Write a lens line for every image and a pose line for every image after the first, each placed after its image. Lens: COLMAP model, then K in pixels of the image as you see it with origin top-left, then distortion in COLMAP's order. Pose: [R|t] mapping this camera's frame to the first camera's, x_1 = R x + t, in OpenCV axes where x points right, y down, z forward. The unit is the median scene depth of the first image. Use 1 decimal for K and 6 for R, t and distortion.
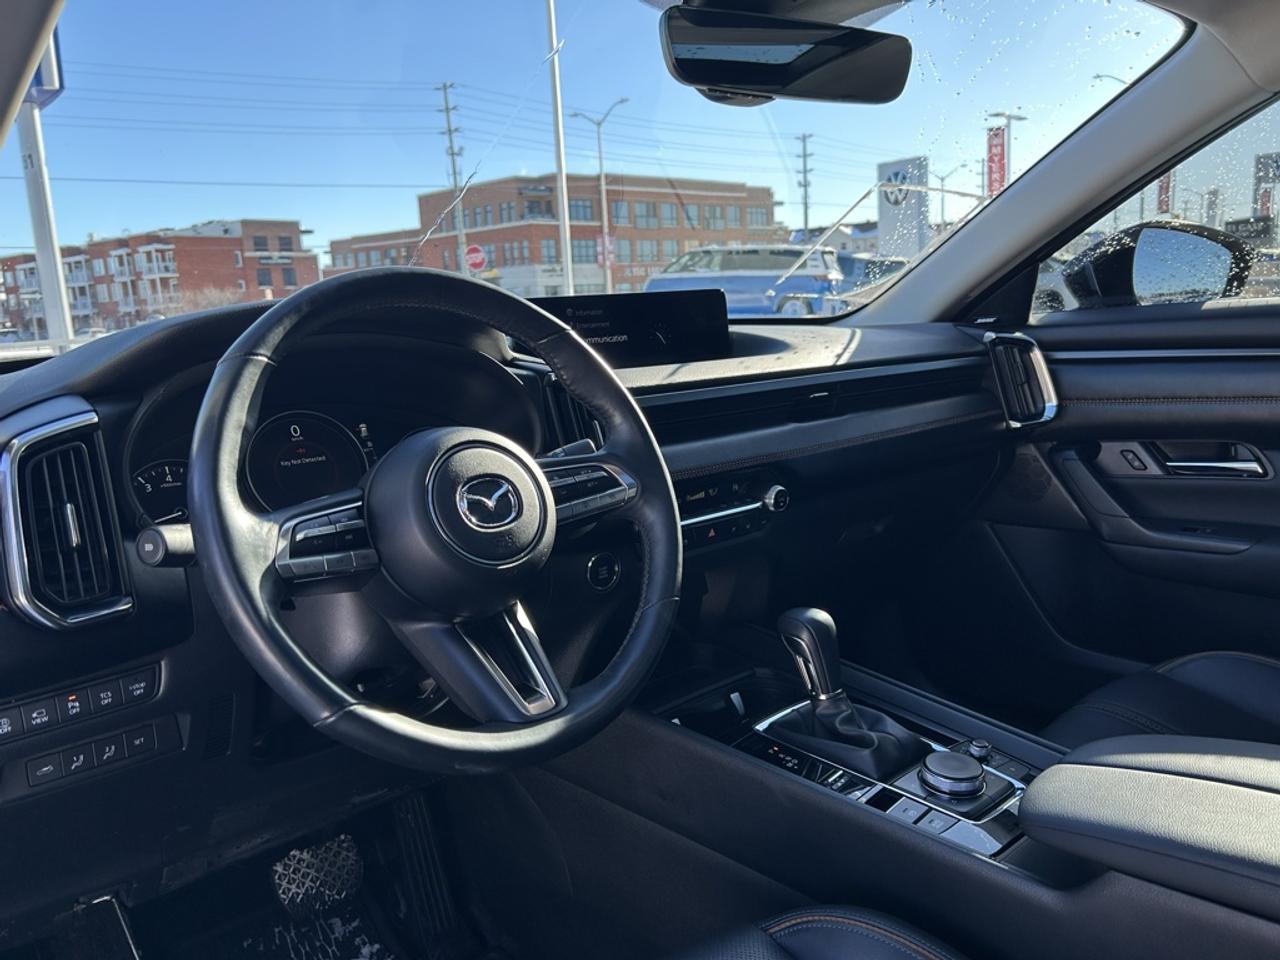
lens RADIAL K [[967.1, 0, 640.0], [0, 967.1, 480.0], [0, 0, 1]] dist [0.070439, -0.111616]
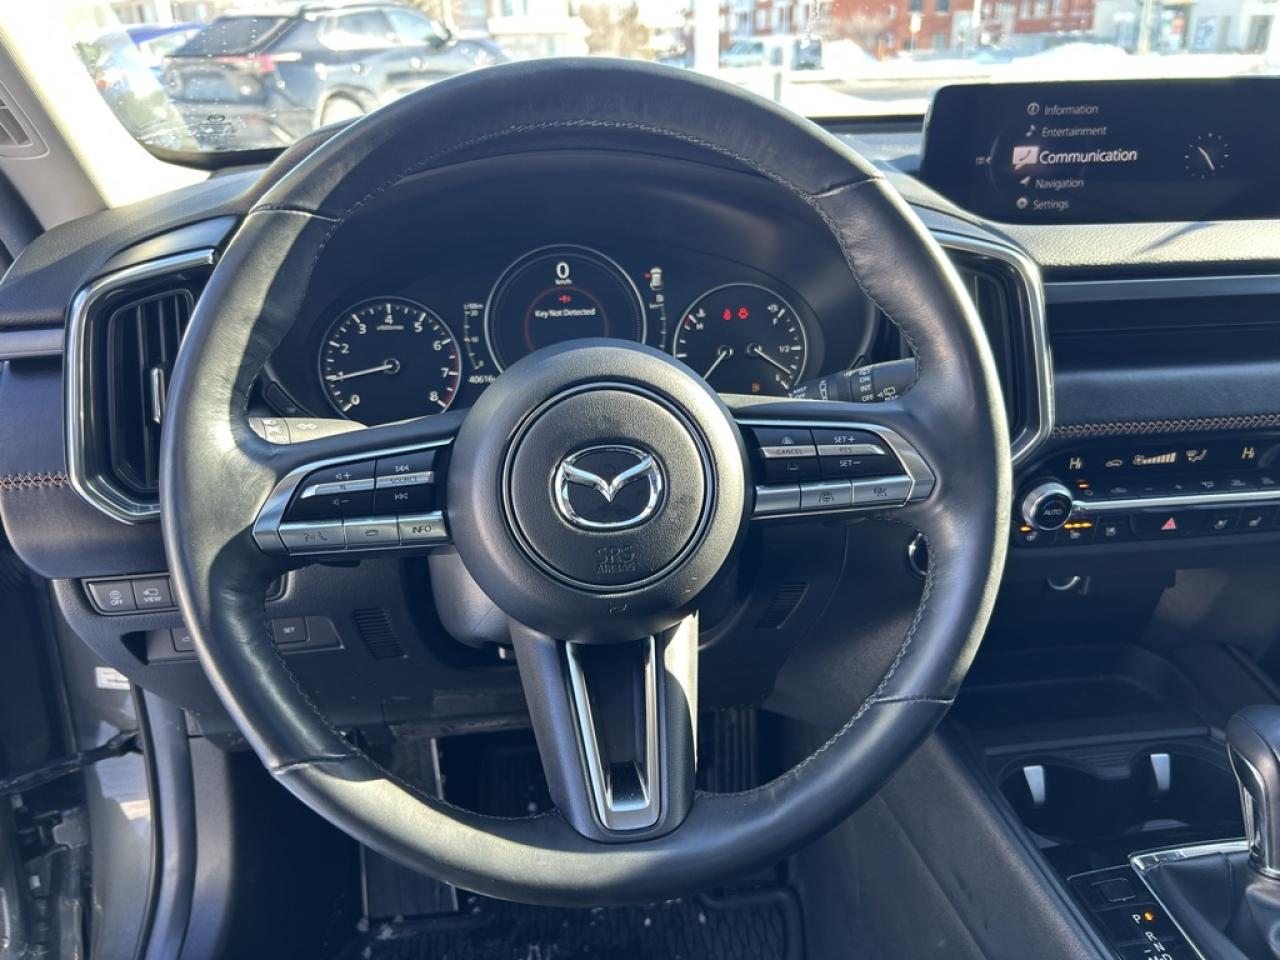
lens RADIAL K [[967.1, 0, 640.0], [0, 967.1, 480.0], [0, 0, 1]] dist [0.070439, -0.111616]
pose [[0.814474, 0.256912, -0.520219, 0.151333], [-0.119497, 0.951677, 0.282900, -0.133616], [0.567761, -0.168250, 0.805816, 0.451714]]
